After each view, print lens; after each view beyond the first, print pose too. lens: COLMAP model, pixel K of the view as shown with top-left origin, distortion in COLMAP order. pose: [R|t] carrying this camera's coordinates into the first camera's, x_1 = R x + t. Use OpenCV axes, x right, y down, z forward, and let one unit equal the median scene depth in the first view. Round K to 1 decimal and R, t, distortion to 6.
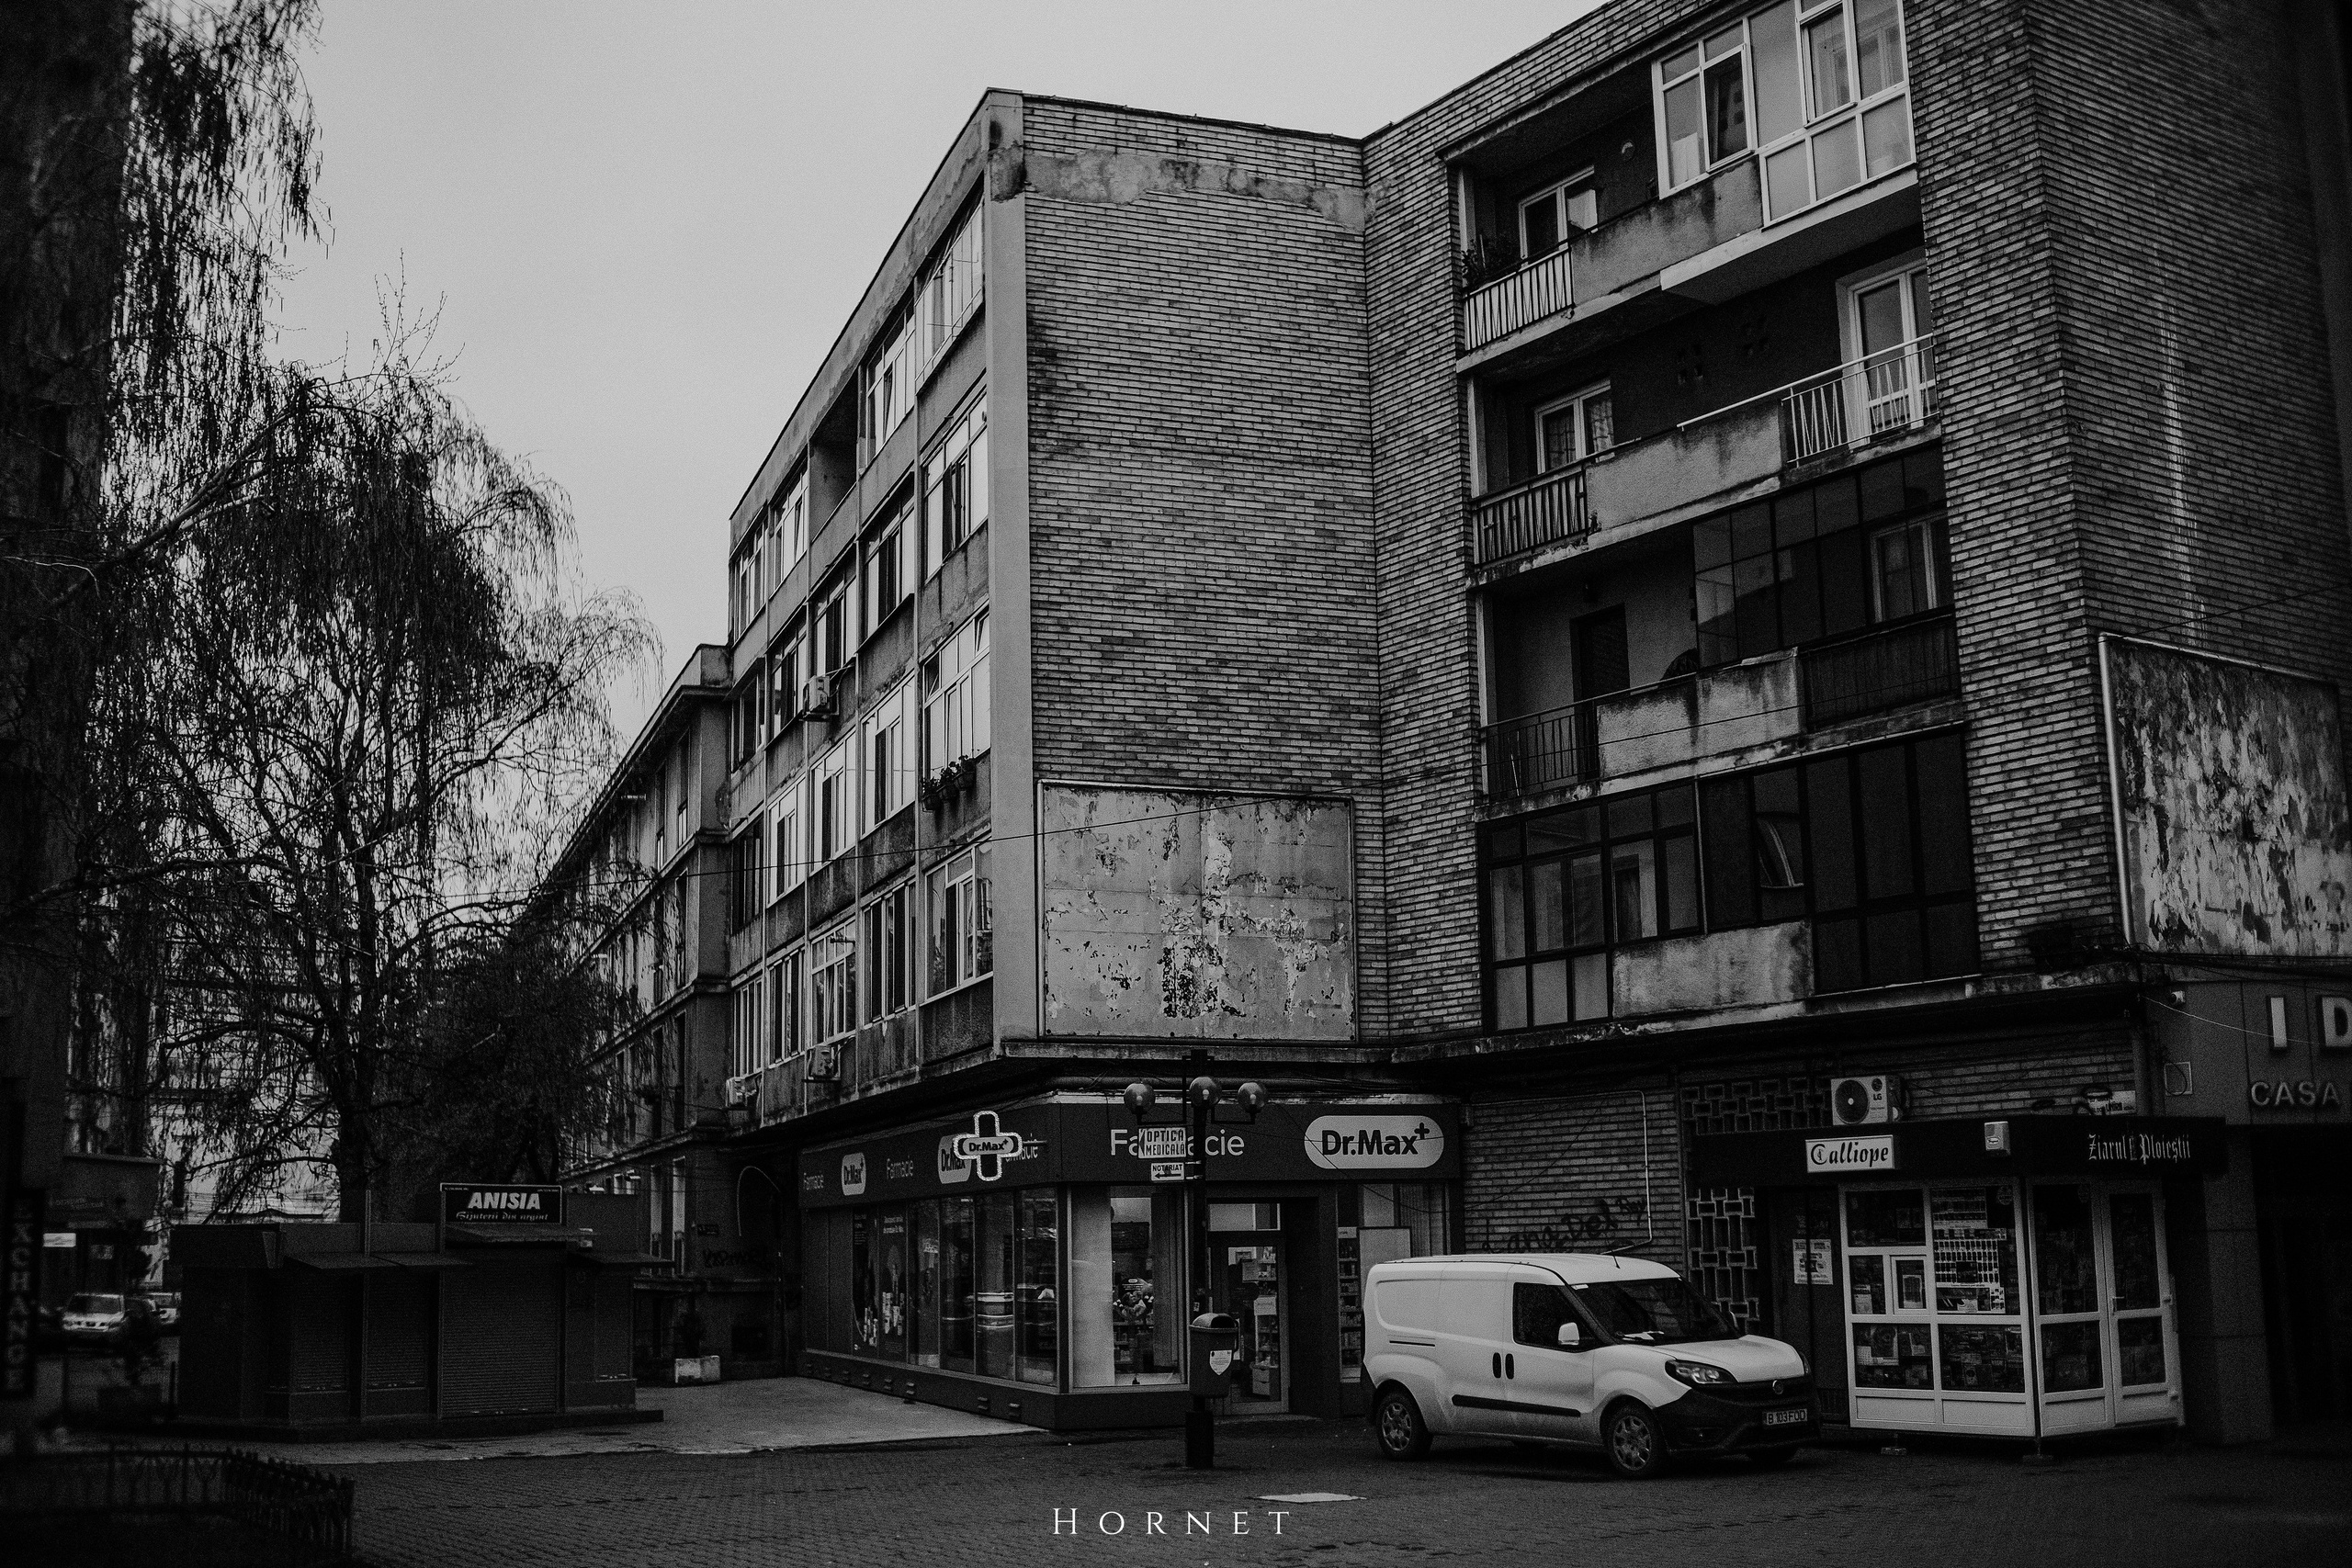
lens RADIAL K [[2687.6, 0, 1185.6], [0, 2687.6, 756.0], [0, 0, 1]] dist [-0.134101, 0.154821]
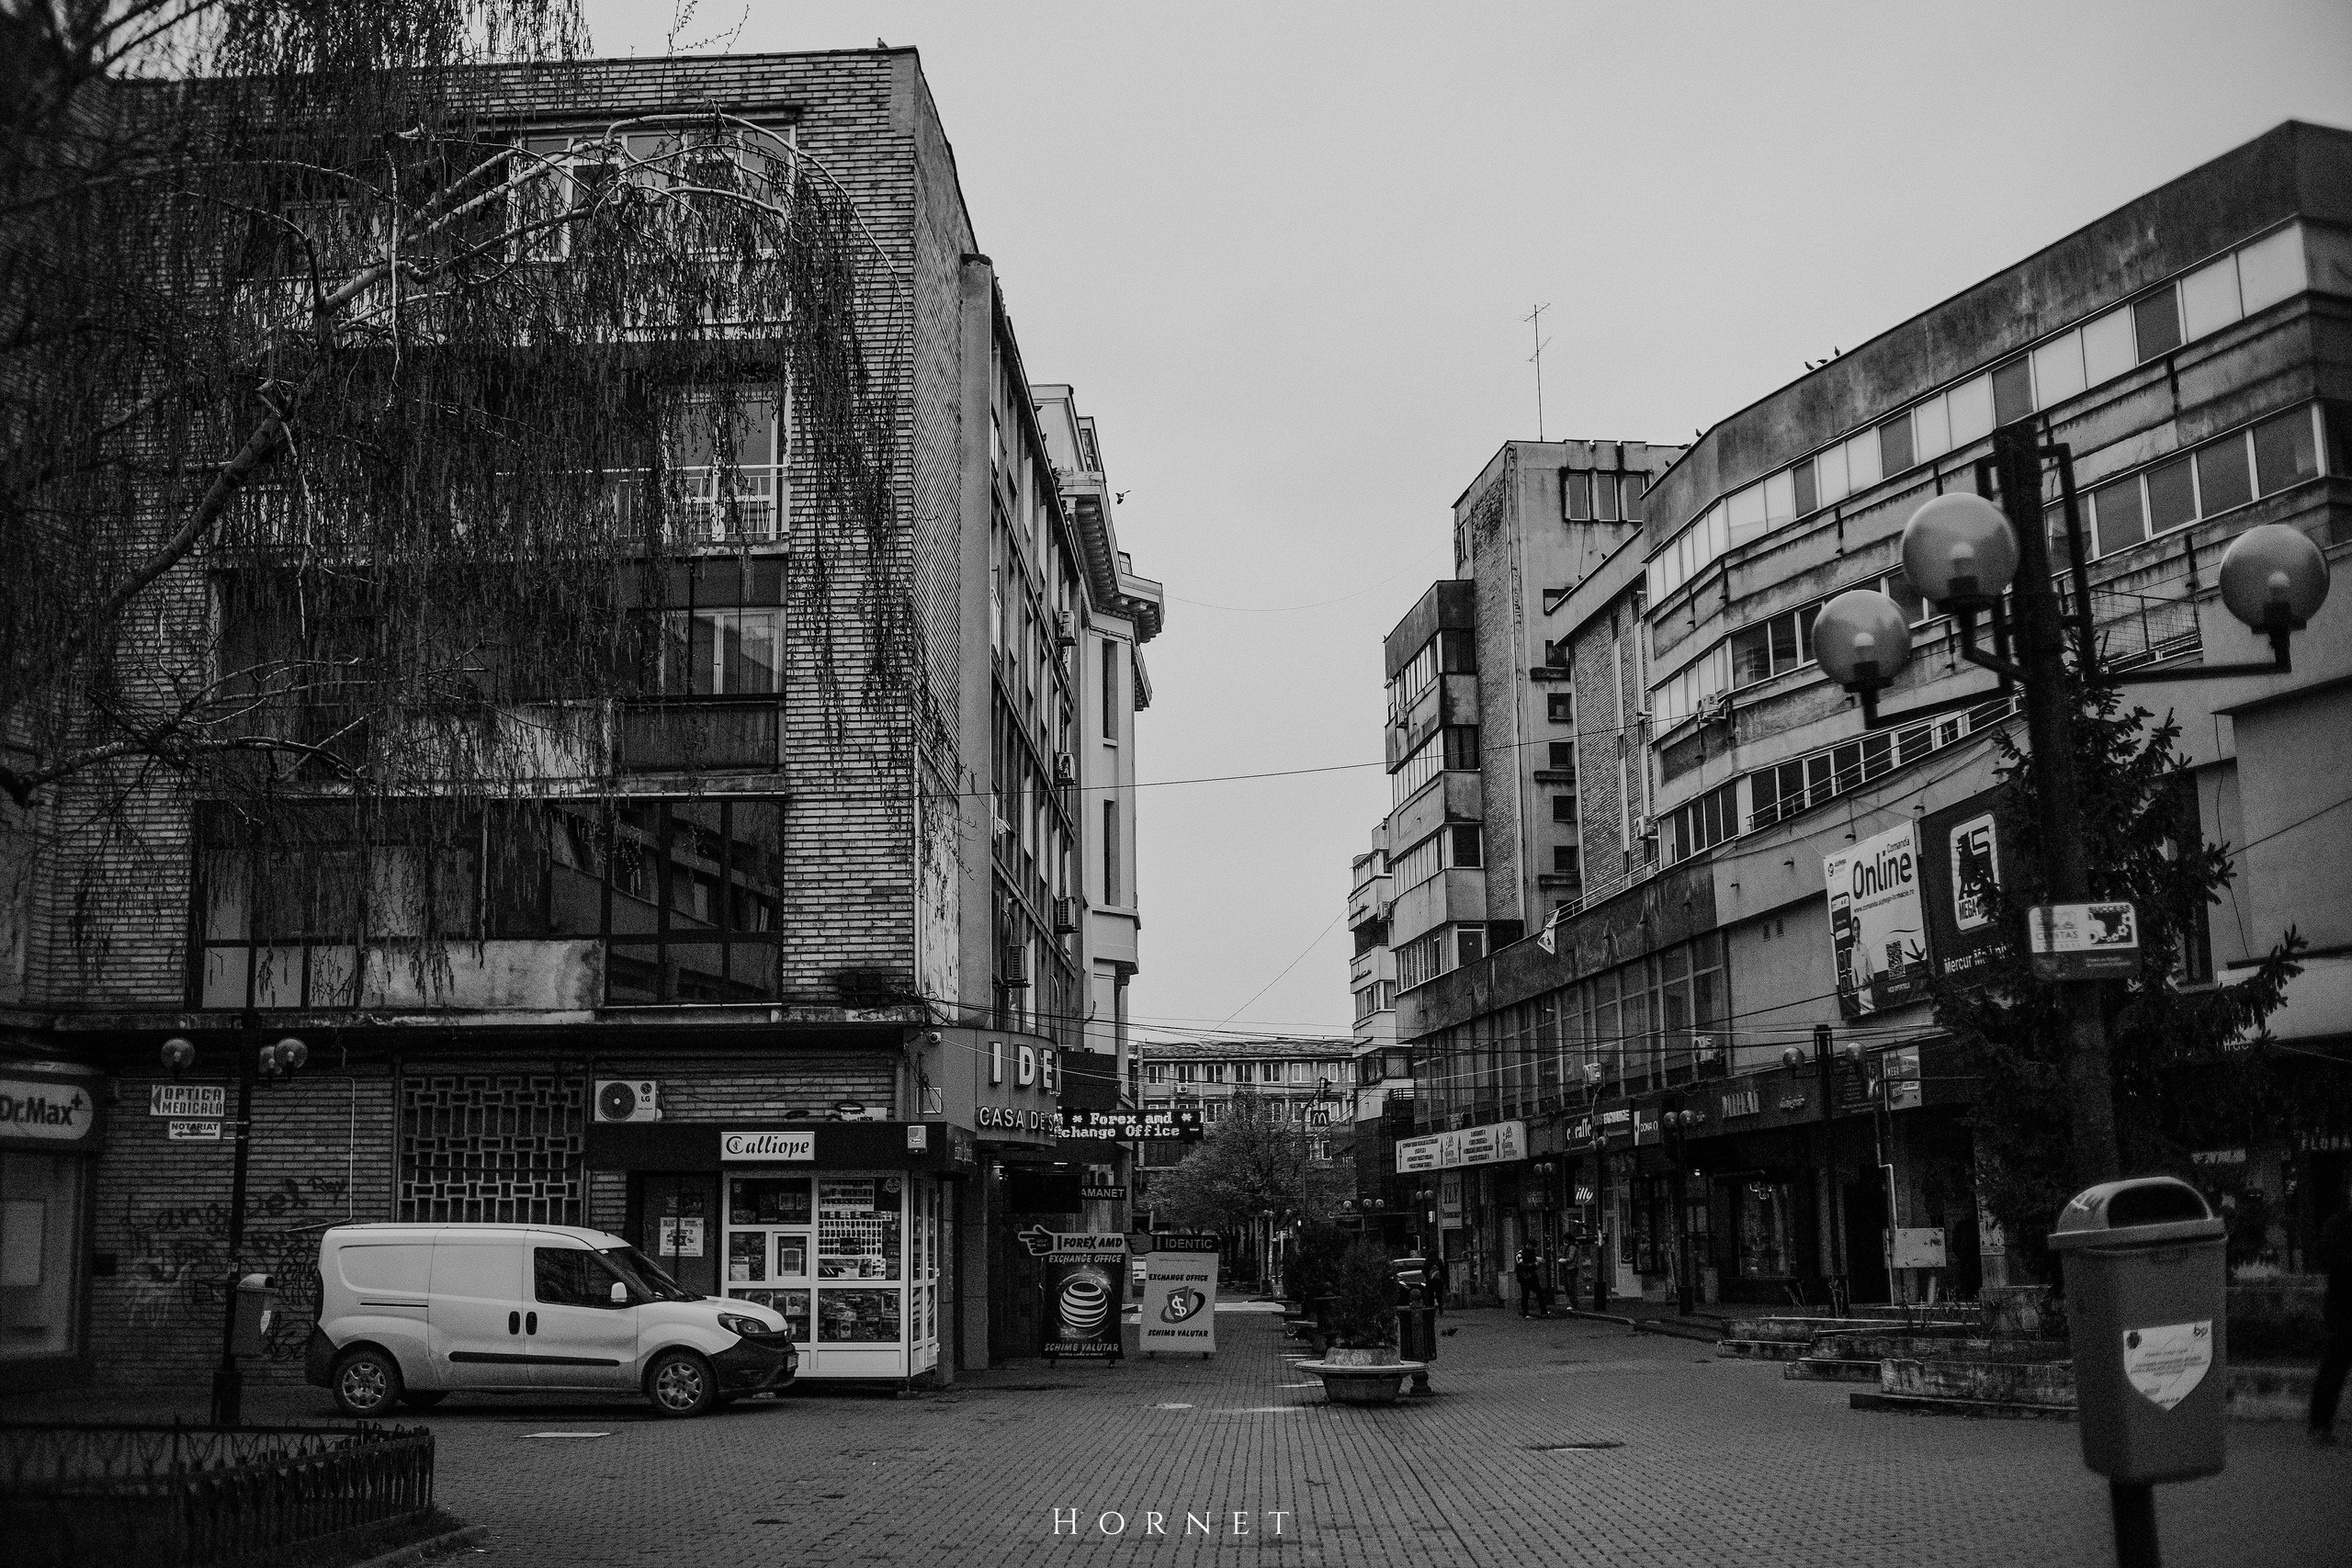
lens RADIAL K [[2687.6, 0, 1185.6], [0, 2687.6, 756.0], [0, 0, 1]] dist [-0.134101, 0.154821]
pose [[0.581308, 0.156159, 0.798558, -0.590033], [-0.144840, 0.985596, -0.087299, 0.051665], [-0.800689, -0.064915, 0.595553, 0.139315]]
